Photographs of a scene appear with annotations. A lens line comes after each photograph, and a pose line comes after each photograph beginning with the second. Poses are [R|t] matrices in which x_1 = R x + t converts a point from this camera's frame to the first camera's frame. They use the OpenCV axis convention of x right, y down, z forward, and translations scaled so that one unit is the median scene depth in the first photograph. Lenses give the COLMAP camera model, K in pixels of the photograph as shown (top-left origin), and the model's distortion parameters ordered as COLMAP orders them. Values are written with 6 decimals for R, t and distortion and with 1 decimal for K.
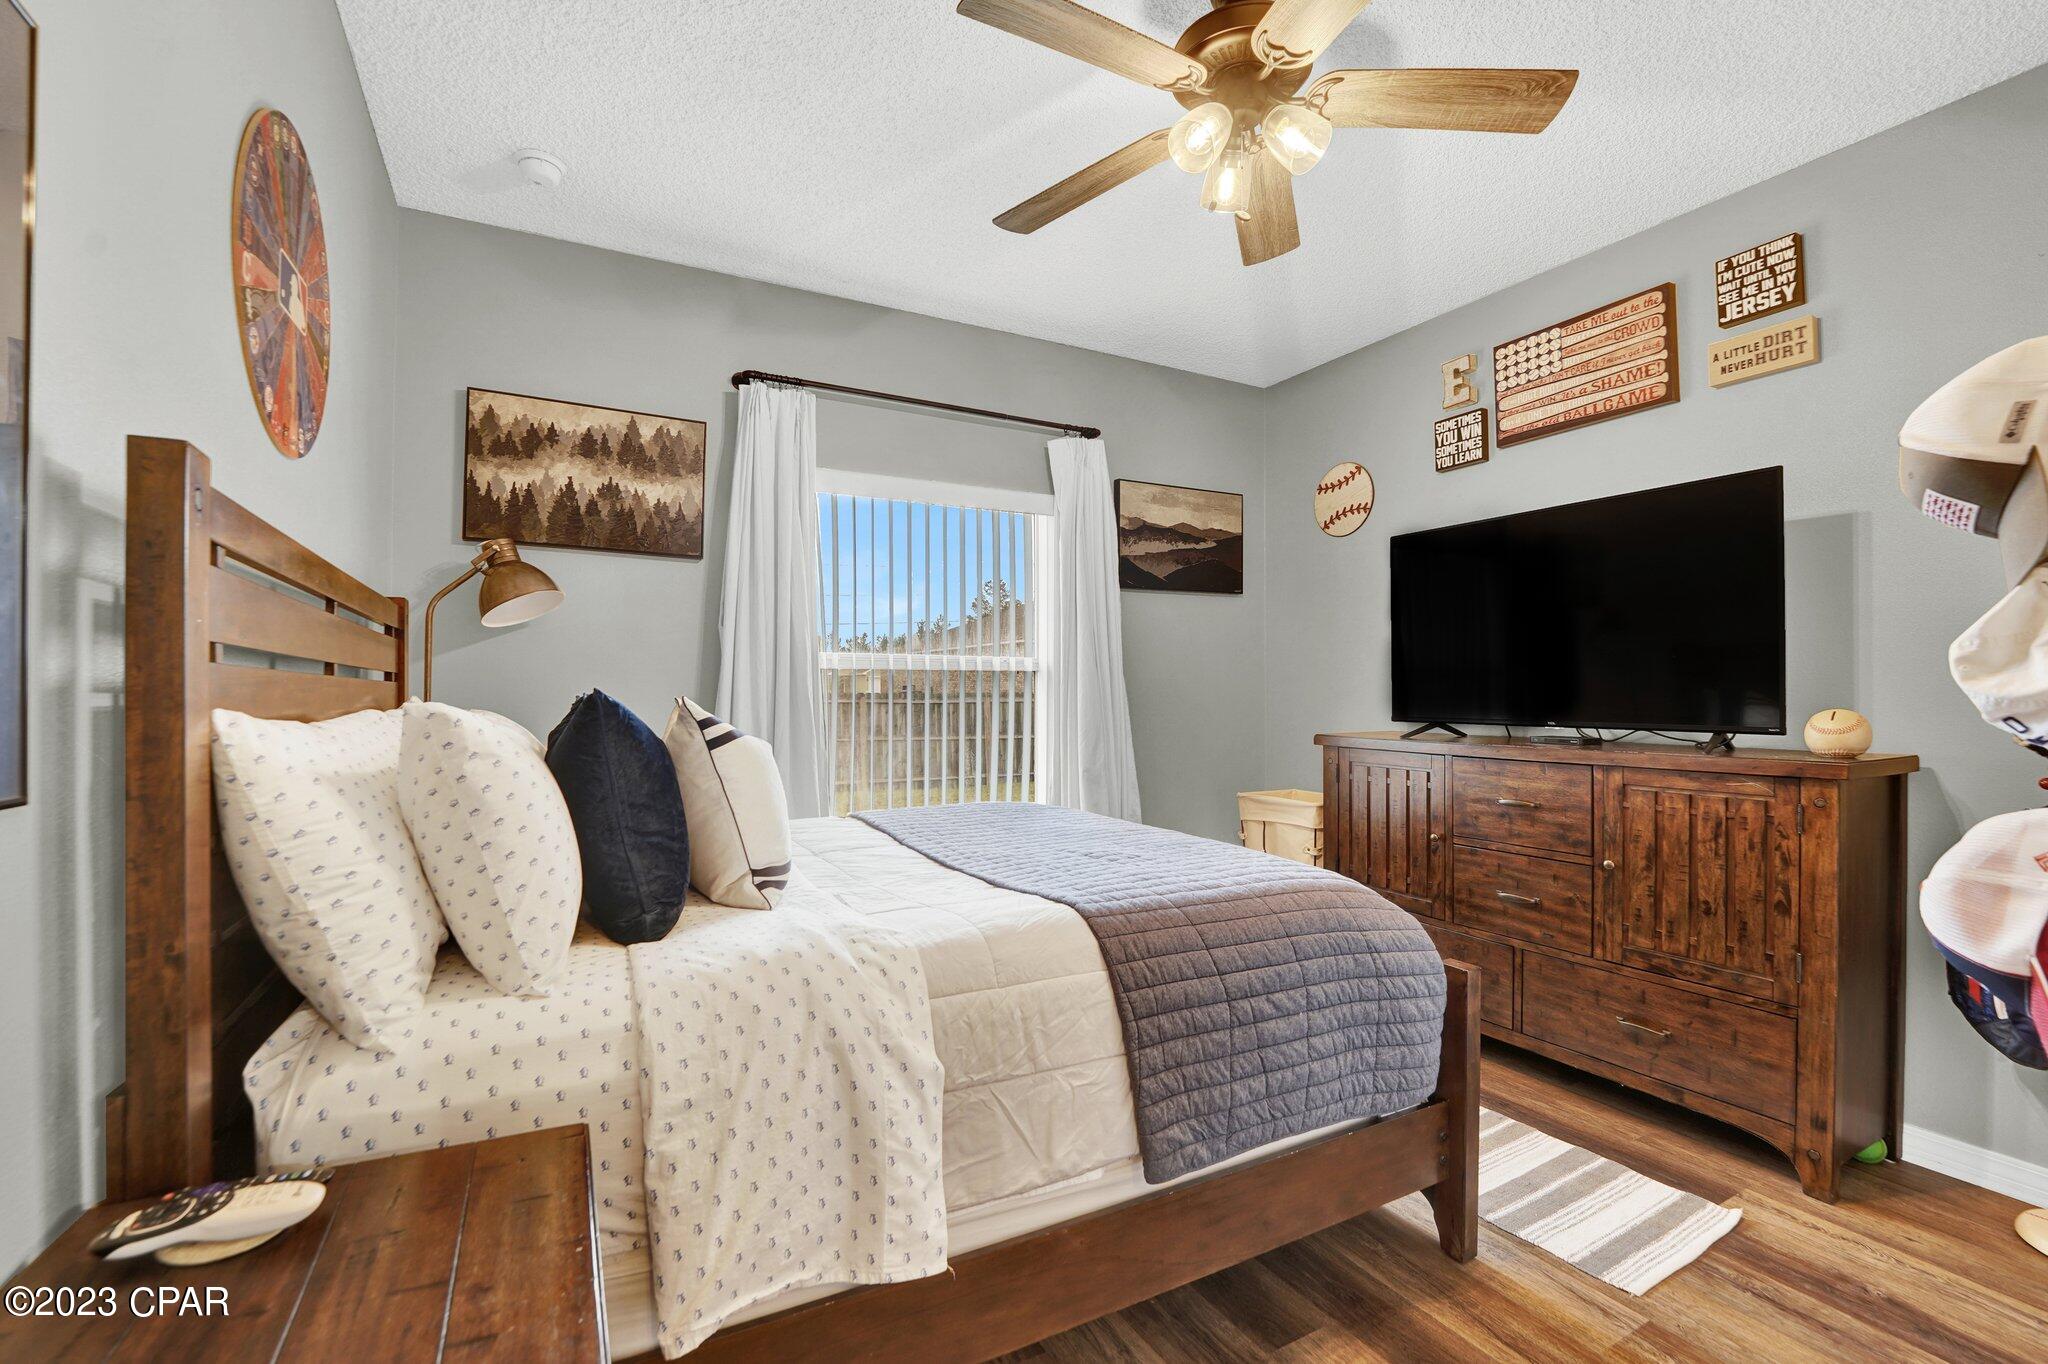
lens RADIAL K [[844.0, 0, 982.0], [0, 844.0, 696.7], [0, 0, 1]] dist [-0.031619, -0.000304]
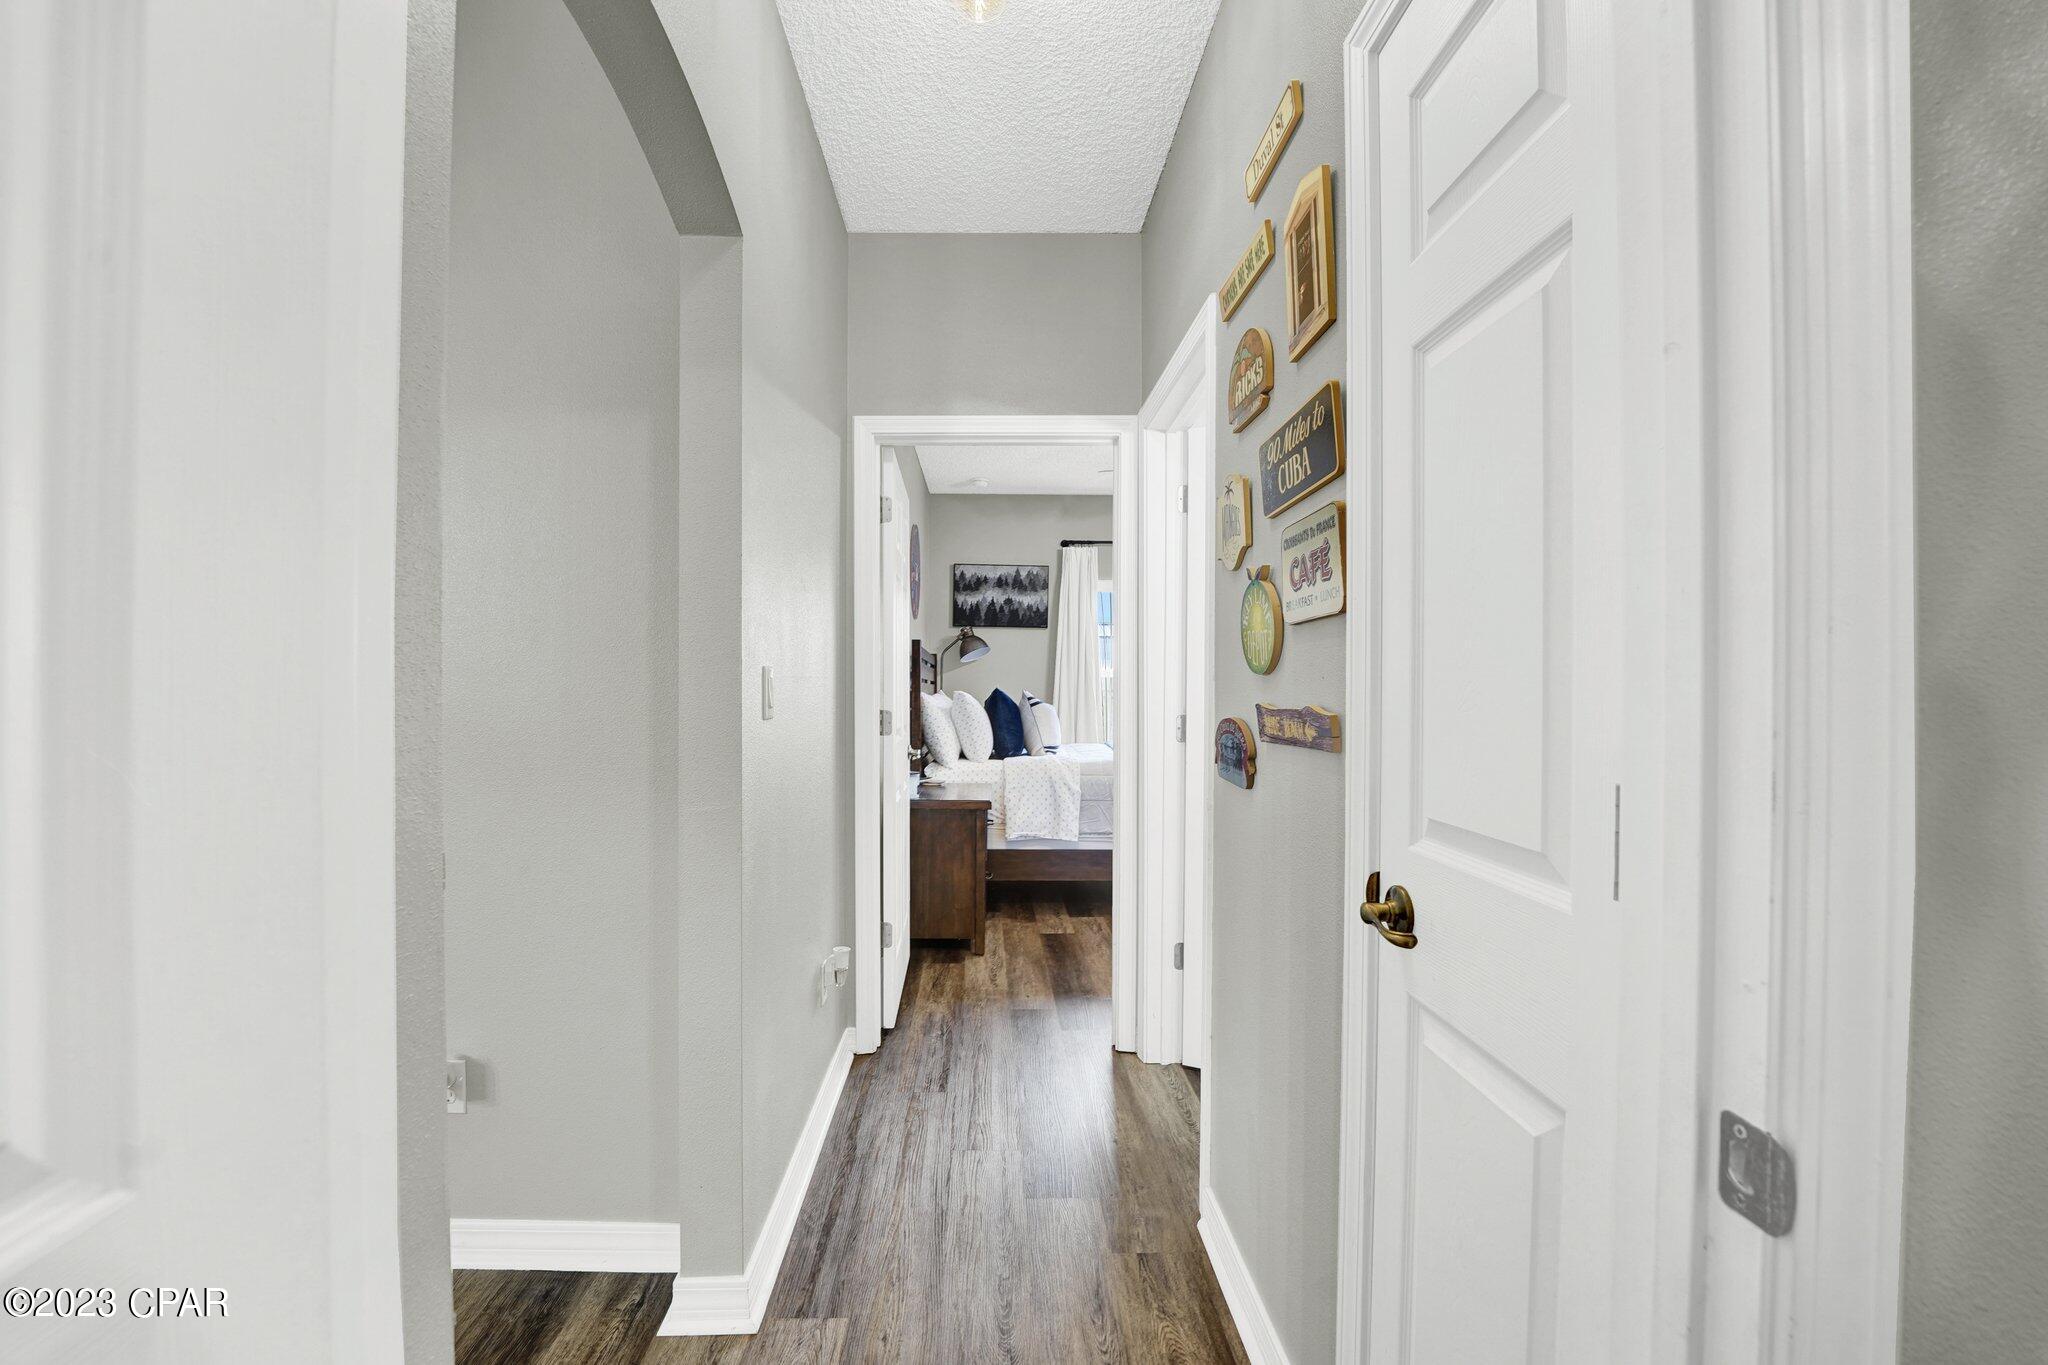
lens RADIAL K [[844.0, 0, 1018.7], [0, 844.0, 689.6], [0, 0, 1]] dist [-0.031619, -0.000304]
pose [[0.905896, 0.000619, -0.423501, 0.602183], [-0.002008, 0.999994, -0.002834, 0.004406], [0.423496, 0.003417, 0.905891, -1.164369]]
